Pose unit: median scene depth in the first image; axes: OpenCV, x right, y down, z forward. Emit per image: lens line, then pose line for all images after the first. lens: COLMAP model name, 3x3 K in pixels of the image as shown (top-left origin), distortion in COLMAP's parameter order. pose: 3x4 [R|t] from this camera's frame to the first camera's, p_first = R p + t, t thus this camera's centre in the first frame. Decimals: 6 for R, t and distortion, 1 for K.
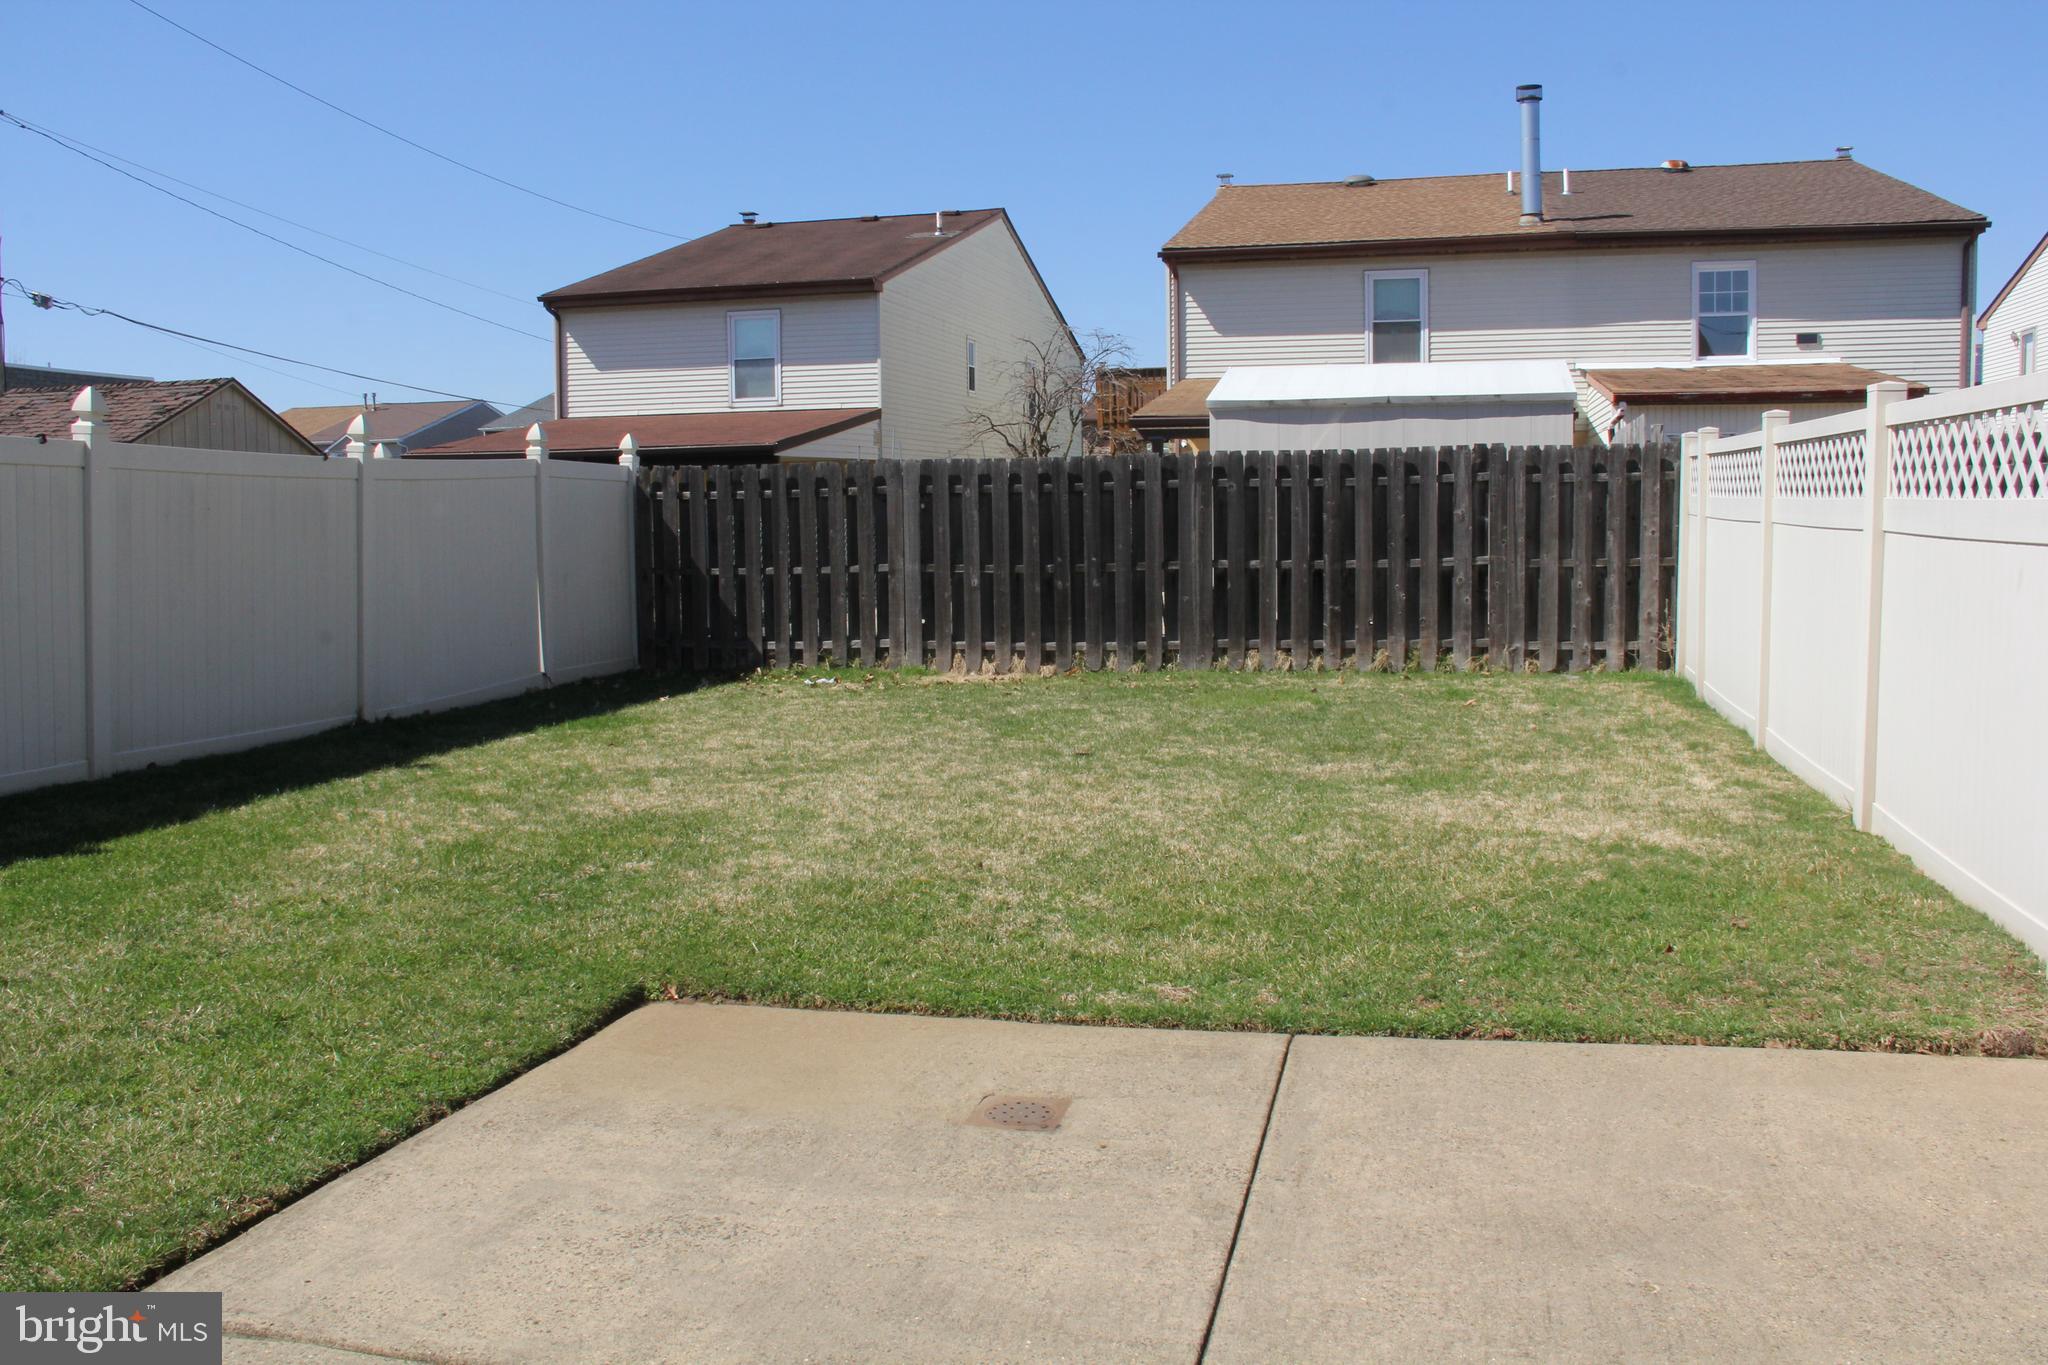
lens RADIAL K [[1738.8, 0, 1028.1], [0, 1738.8, 665.6], [0, 0, 1]] dist [-0.158927, 0.130477]
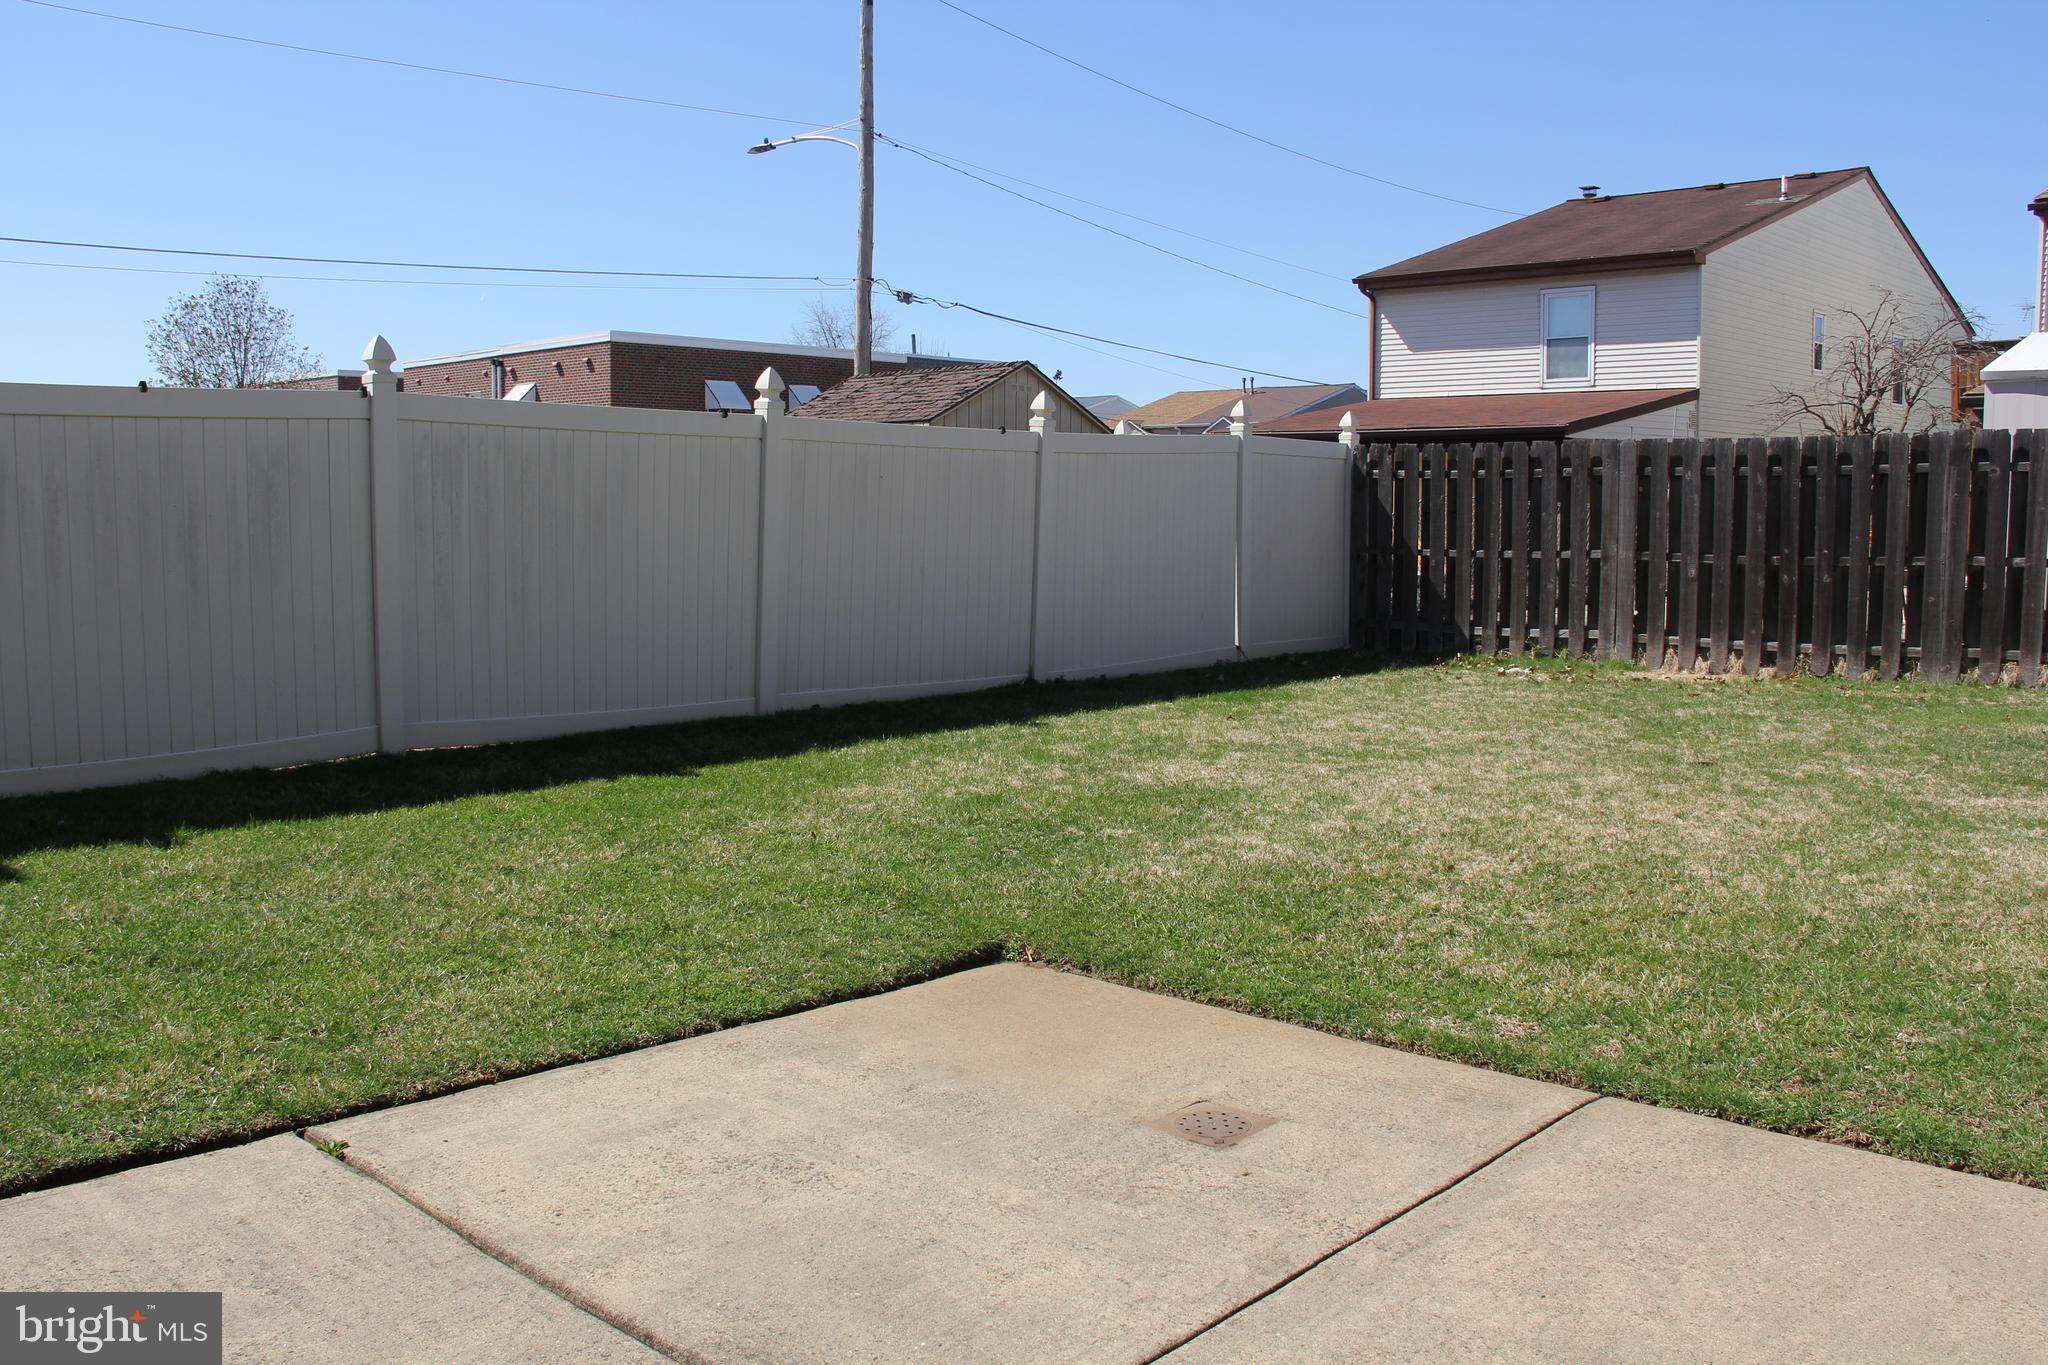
lens RADIAL K [[1738.8, 0, 1022.1], [0, 1738.8, 643.3], [0, 0, 1]] dist [-0.158927, 0.130477]
pose [[0.866752, 0.051202, -0.496104, 0.176663], [-0.053468, 0.998523, 0.009641, -0.000863], [0.495864, 0.018169, 0.868210, 0.072136]]
